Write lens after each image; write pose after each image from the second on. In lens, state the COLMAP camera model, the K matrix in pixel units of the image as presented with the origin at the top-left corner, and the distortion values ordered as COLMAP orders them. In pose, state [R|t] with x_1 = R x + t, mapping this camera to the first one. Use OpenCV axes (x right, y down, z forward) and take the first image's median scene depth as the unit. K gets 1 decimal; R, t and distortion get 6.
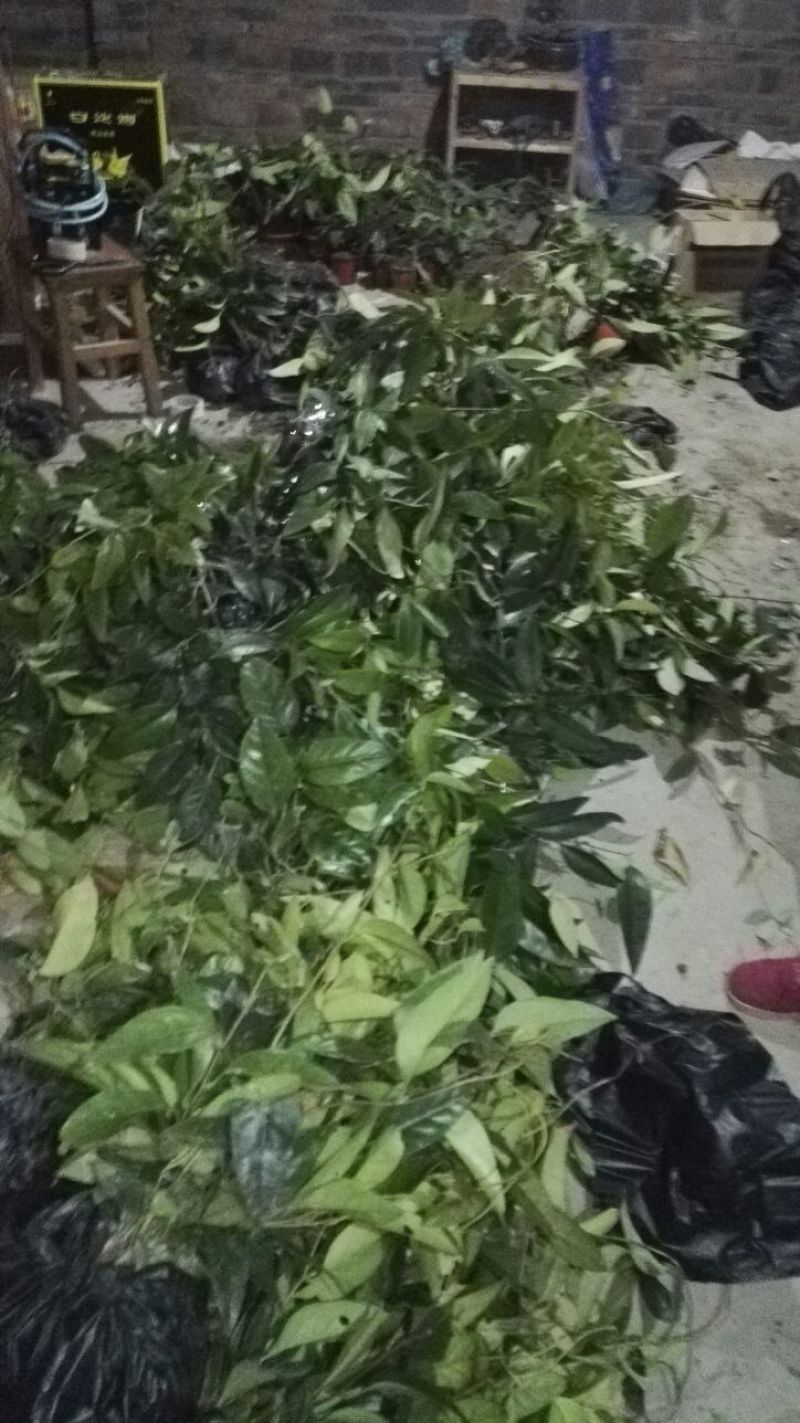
lens RADIAL K [[1113.4, 0, 400.0], [0, 1113.4, 711.5], [0, 0, 1]] dist [-0.008013, 0.006640]
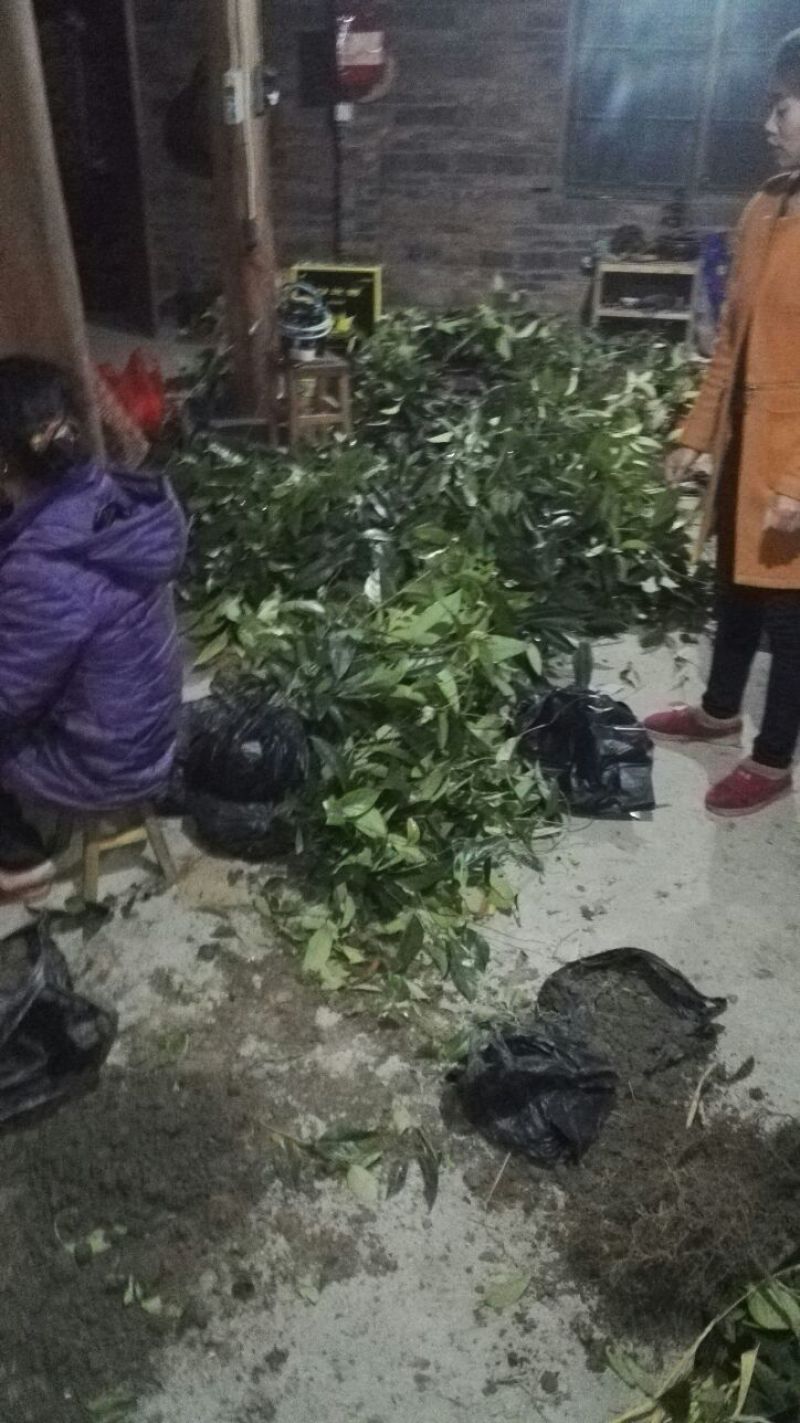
lens RADIAL K [[1113.4, 0, 400.0], [0, 1113.4, 711.5], [0, 0, 1]] dist [-0.008013, 0.006640]
pose [[0.981613, 0.055774, -0.182554, 0.101322], [-0.086520, 0.982482, -0.165056, 0.221961], [0.170150, 0.177816, 0.969242, -0.270610]]
